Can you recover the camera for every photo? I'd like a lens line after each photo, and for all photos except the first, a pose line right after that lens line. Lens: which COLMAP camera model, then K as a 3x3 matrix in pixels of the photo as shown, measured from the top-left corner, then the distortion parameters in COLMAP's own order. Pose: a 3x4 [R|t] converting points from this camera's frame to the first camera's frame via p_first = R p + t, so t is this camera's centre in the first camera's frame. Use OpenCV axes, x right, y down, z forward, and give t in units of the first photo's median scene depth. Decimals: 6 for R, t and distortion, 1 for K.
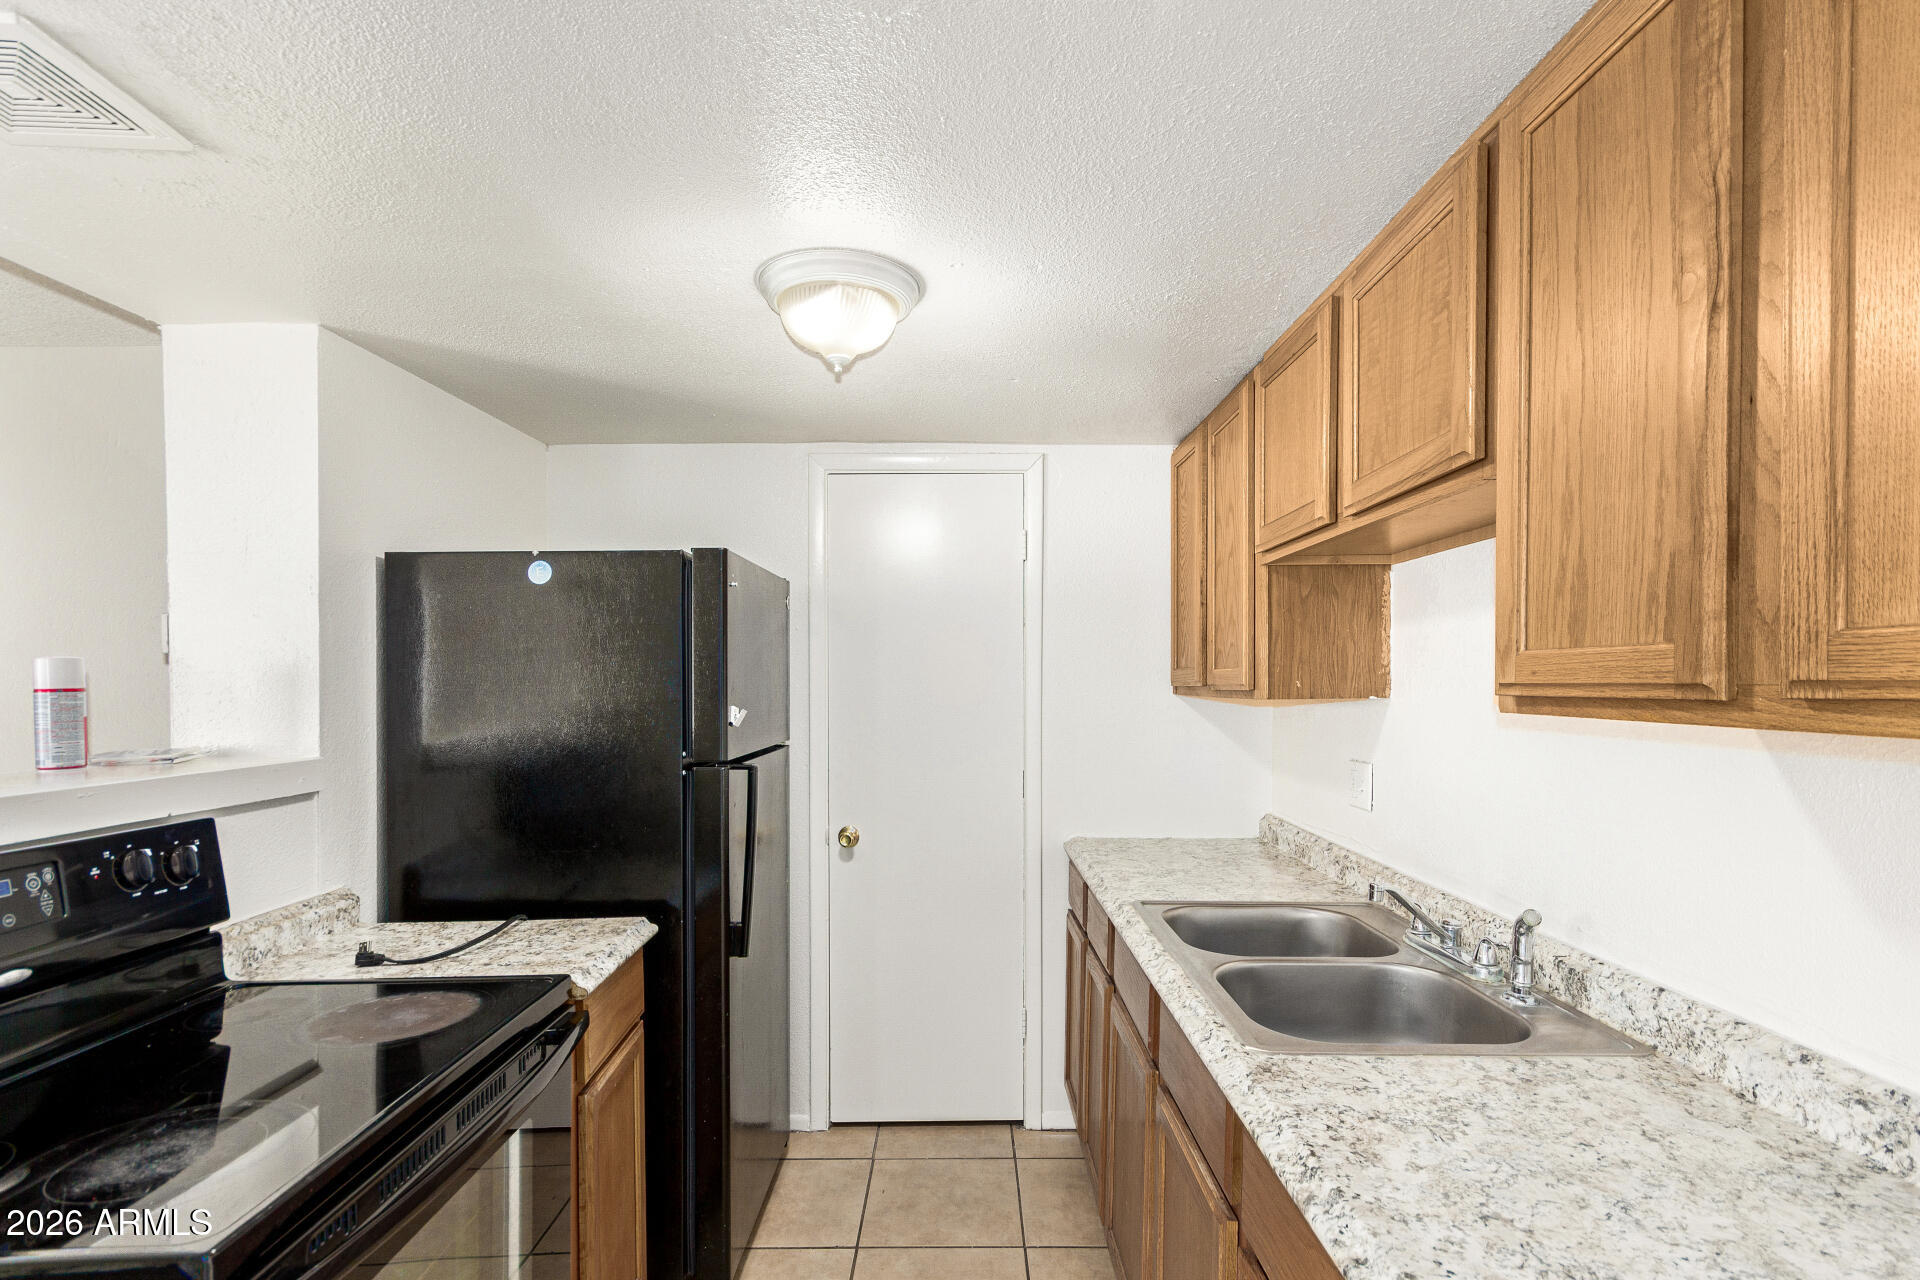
lens RADIAL K [[906.9, 0, 956.1], [0, 906.9, 691.5], [0, 0, 1]] dist [0.001420, -0.000428]
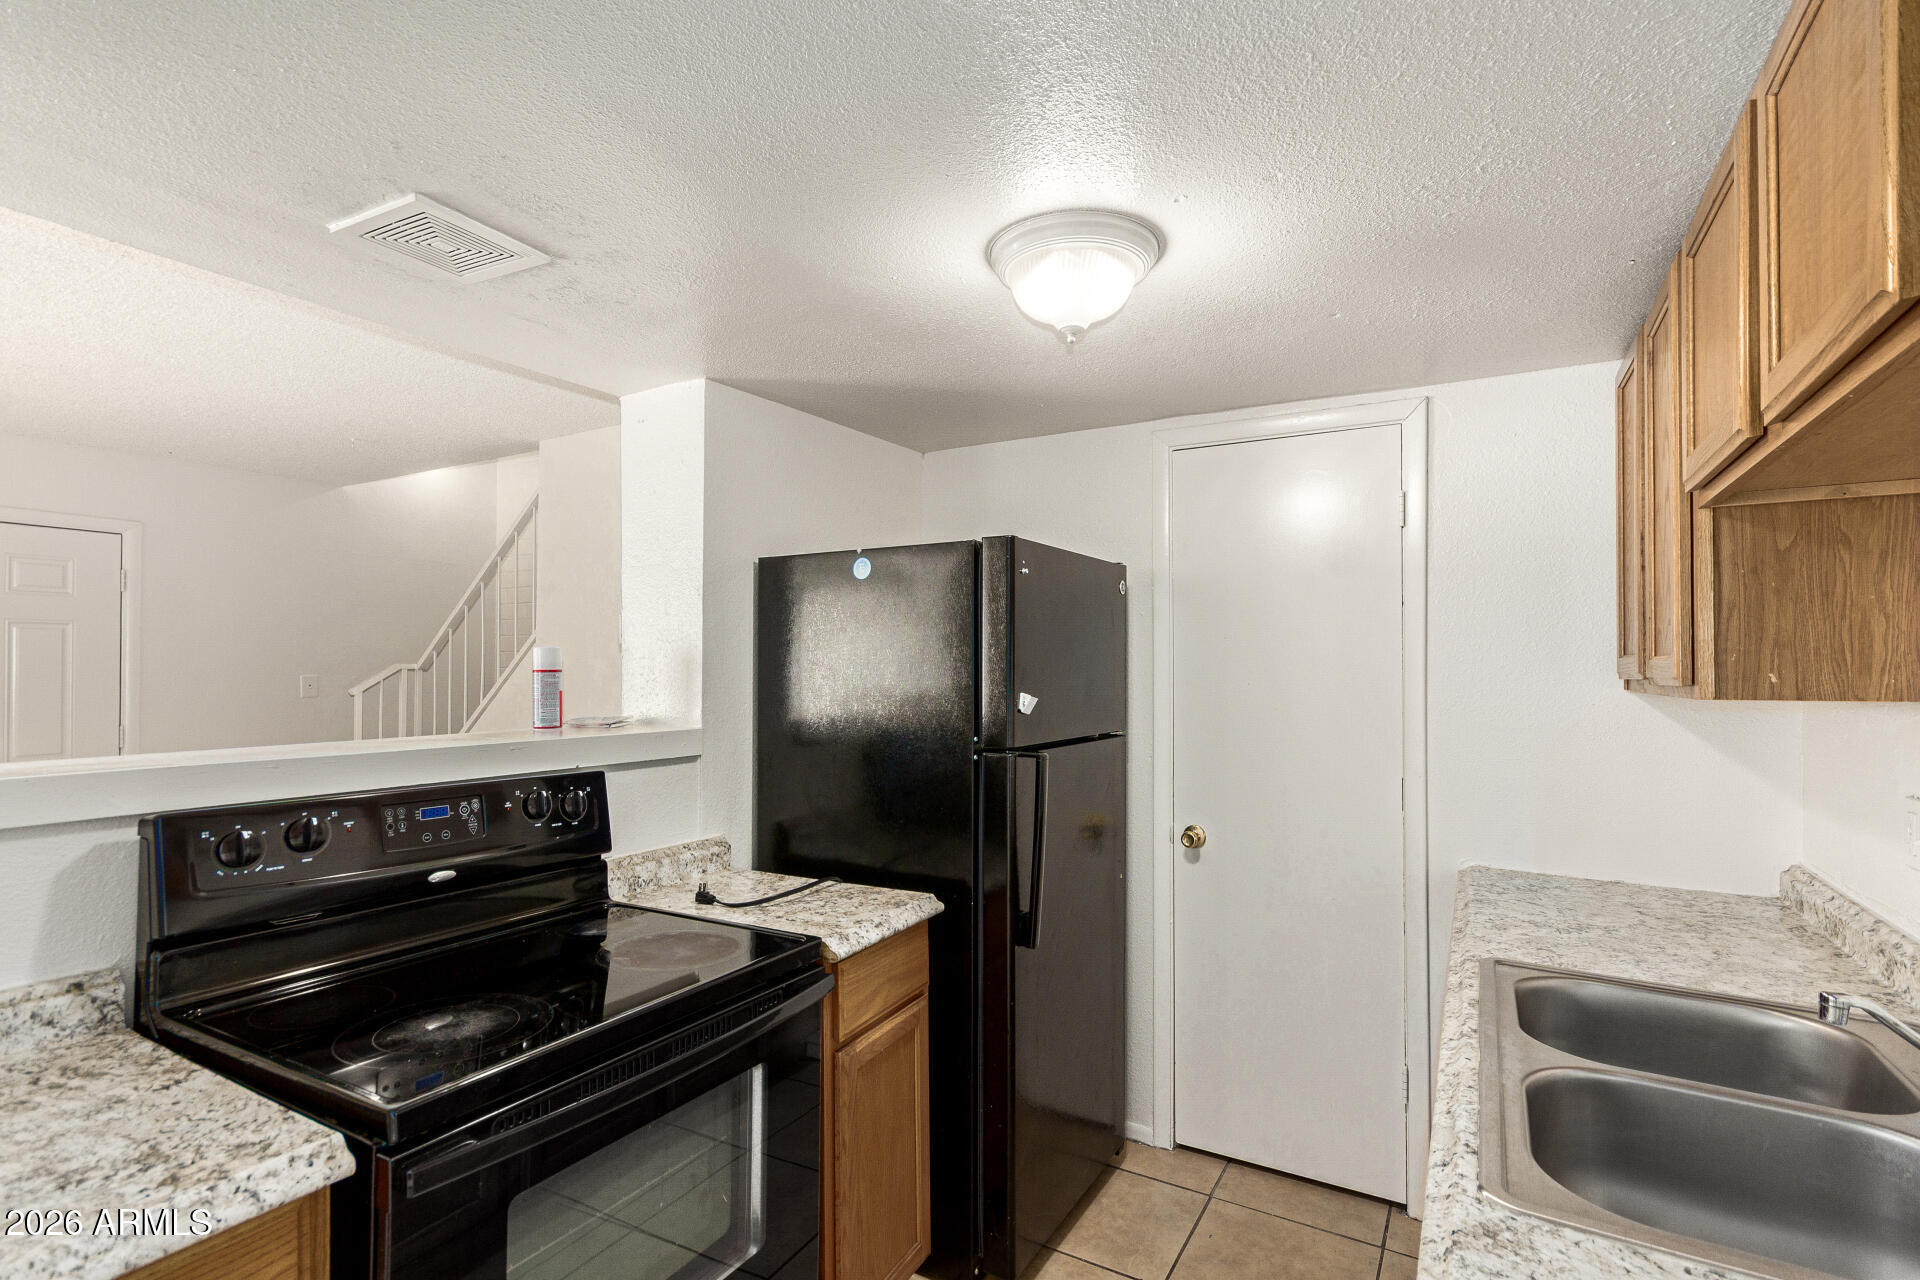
lens RADIAL K [[902.1, 0, 953.7], [0, 902.1, 656.2], [0, 0, 1]] dist [-0.001450, 0.000544]
pose [[0.863278, 0.000496, -0.504728, 0.256618], [-0.013248, 0.999677, -0.021677, -0.002502], [0.504554, 0.025400, 0.863006, 0.143729]]
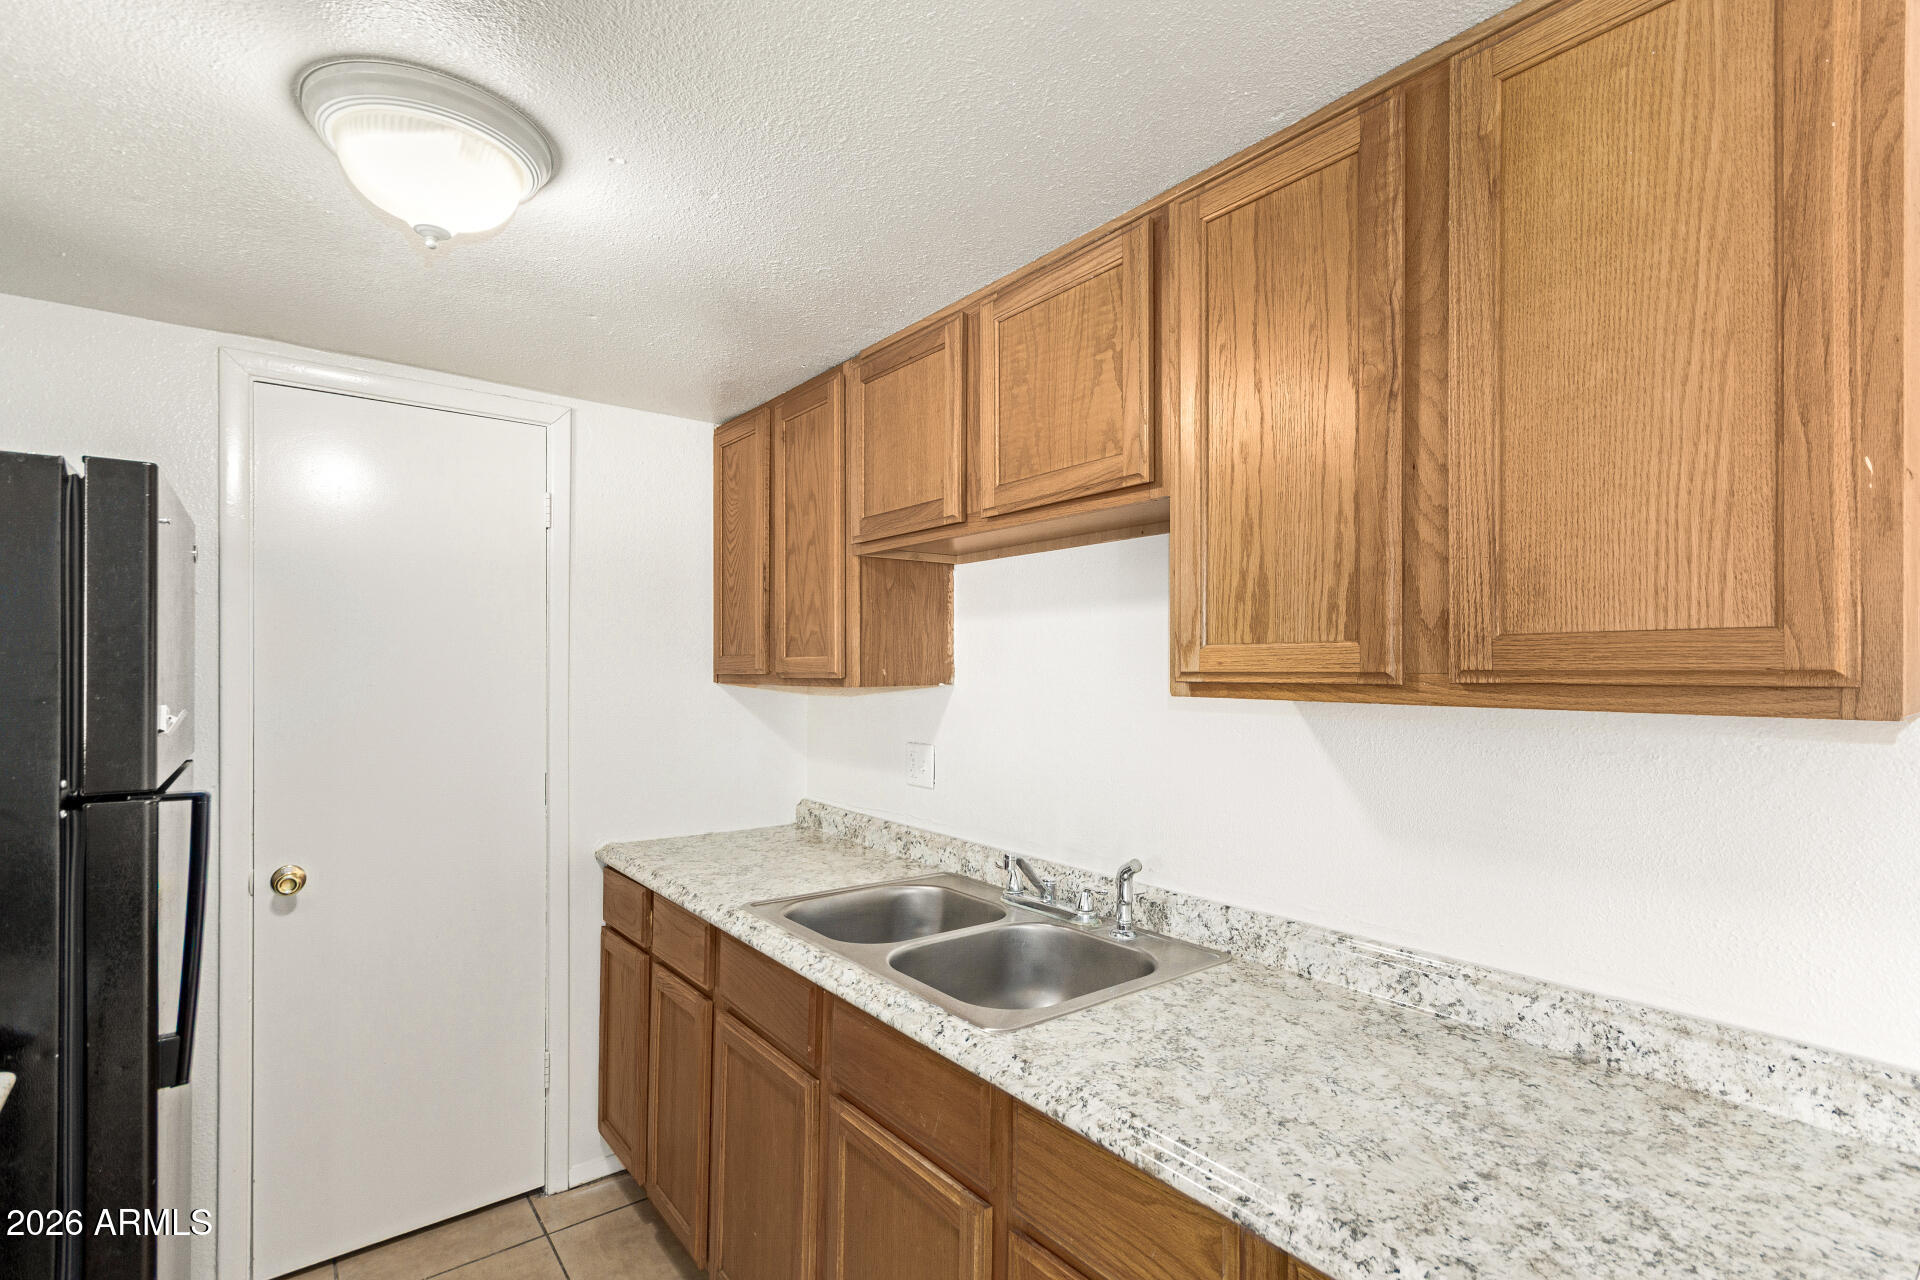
lens RADIAL K [[891.1, 0, 956.0], [0, 891.1, 668.6], [0, 0, 1]] dist [0.000946, 0.000324]
pose [[0.787186, 0.002596, 0.616710, -0.261996], [0.004602, 0.999939, -0.010082, -0.002060], [-0.616699, 0.010775, 0.787126, 0.189749]]
